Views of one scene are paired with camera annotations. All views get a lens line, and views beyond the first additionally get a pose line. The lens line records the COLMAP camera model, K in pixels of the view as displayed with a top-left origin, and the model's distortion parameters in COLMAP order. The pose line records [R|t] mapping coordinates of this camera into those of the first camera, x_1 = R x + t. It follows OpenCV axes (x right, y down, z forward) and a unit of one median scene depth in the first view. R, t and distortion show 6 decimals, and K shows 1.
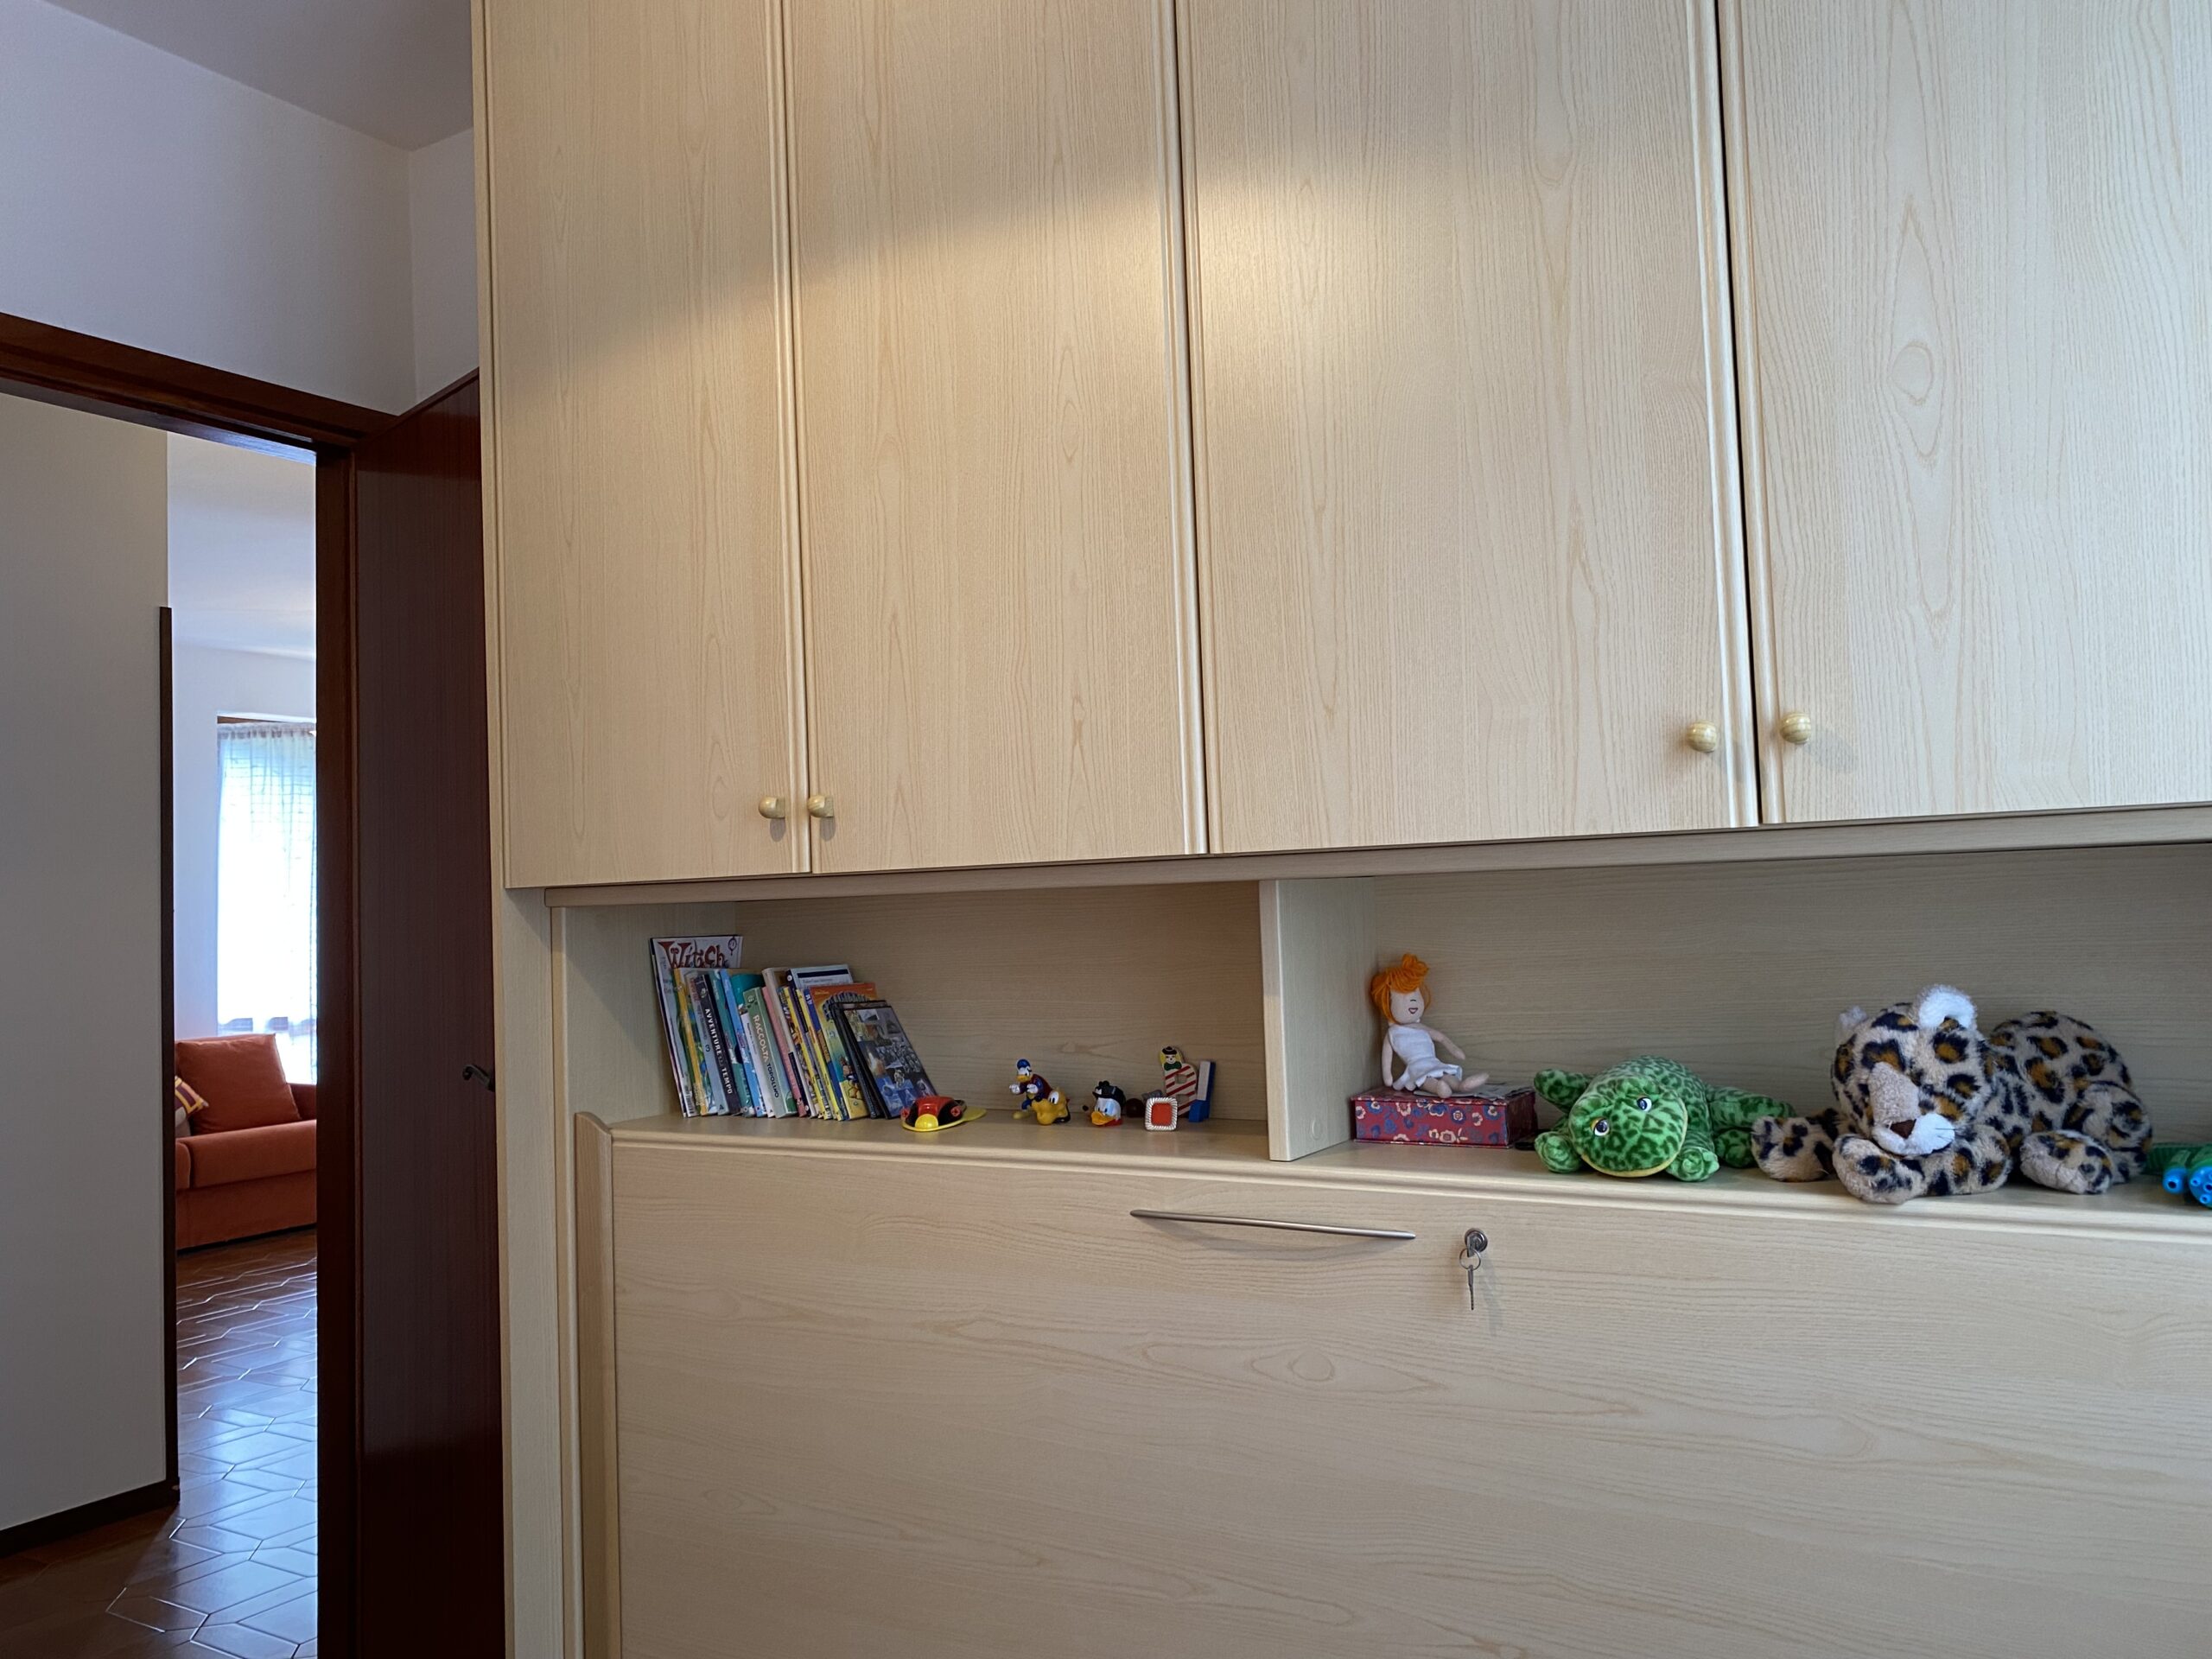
lens RADIAL K [[1691.8, 0, 1112.6], [0, 1691.8, 816.6], [0, 0, 1]] dist [0.073889, -0.110564]
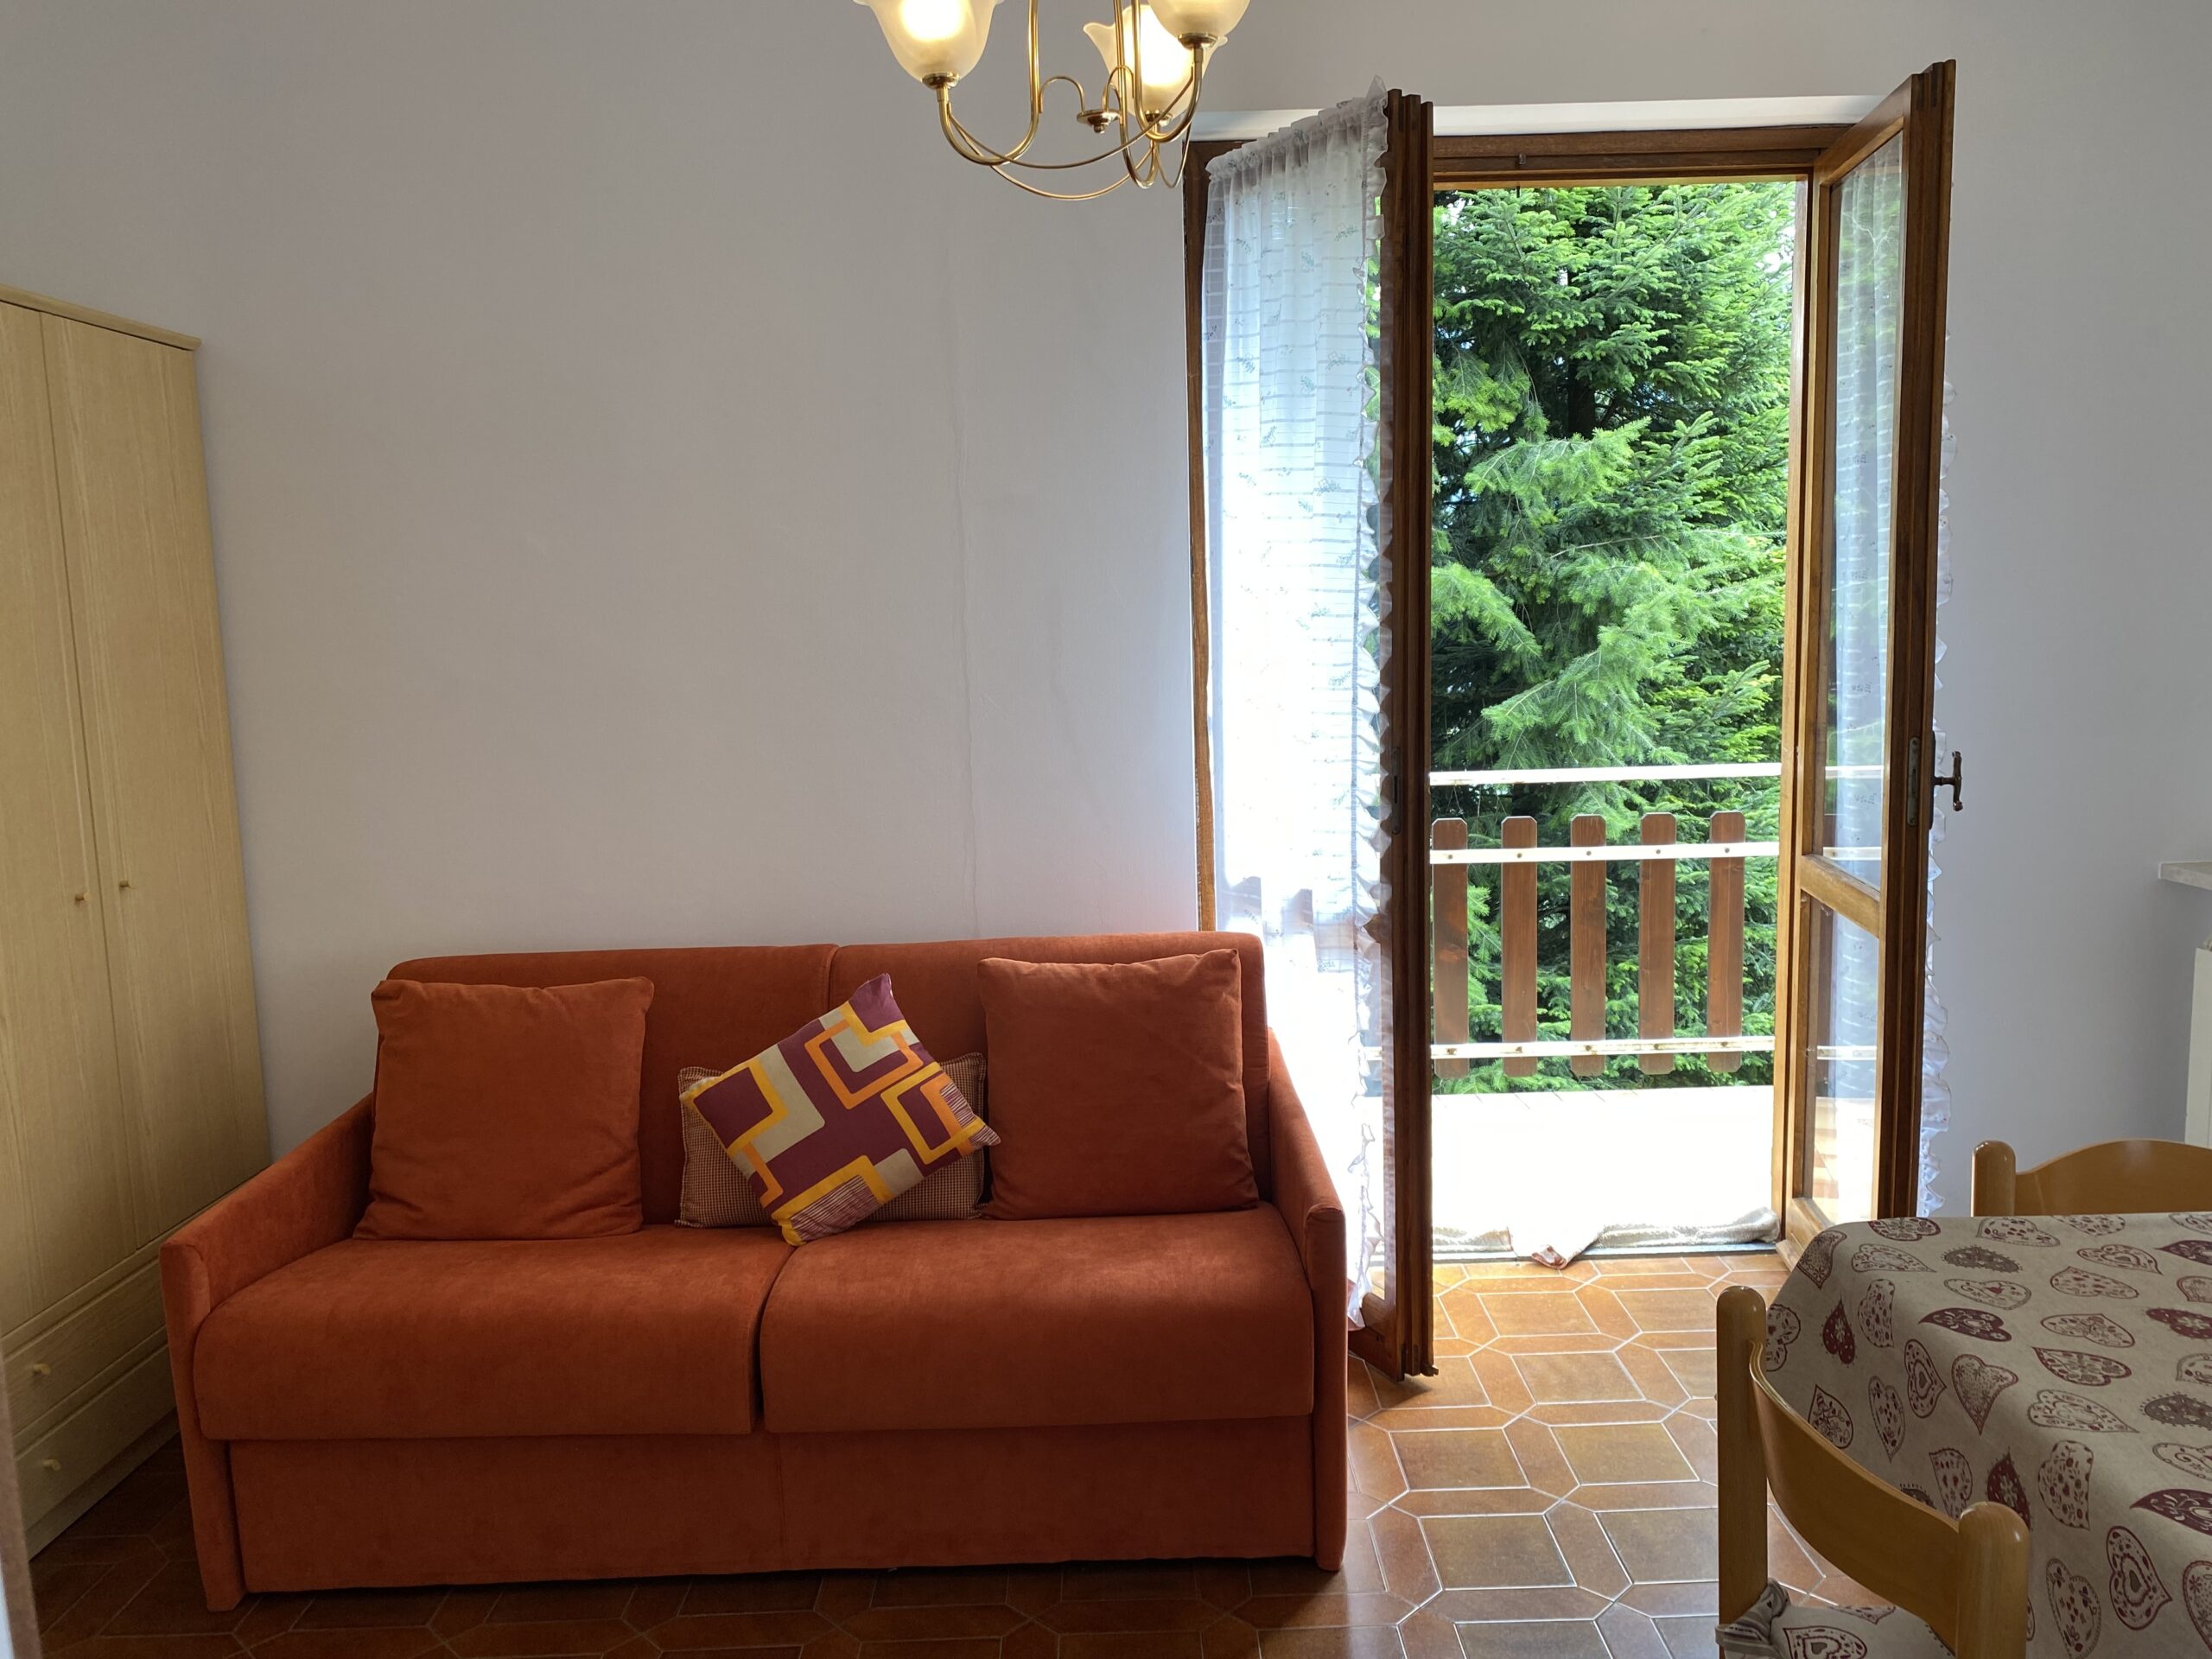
lens RADIAL K [[1690.8, 0, 1136.5], [0, 1690.8, 808.7], [0, 0, 1]] dist [0.081340, -0.149154]
pose [[0.532095, 0.122849, -0.837725, -0.180358], [0.054084, 0.982466, 0.178427, 0.024950], [0.844956, -0.140247, 0.516121, 0.765991]]
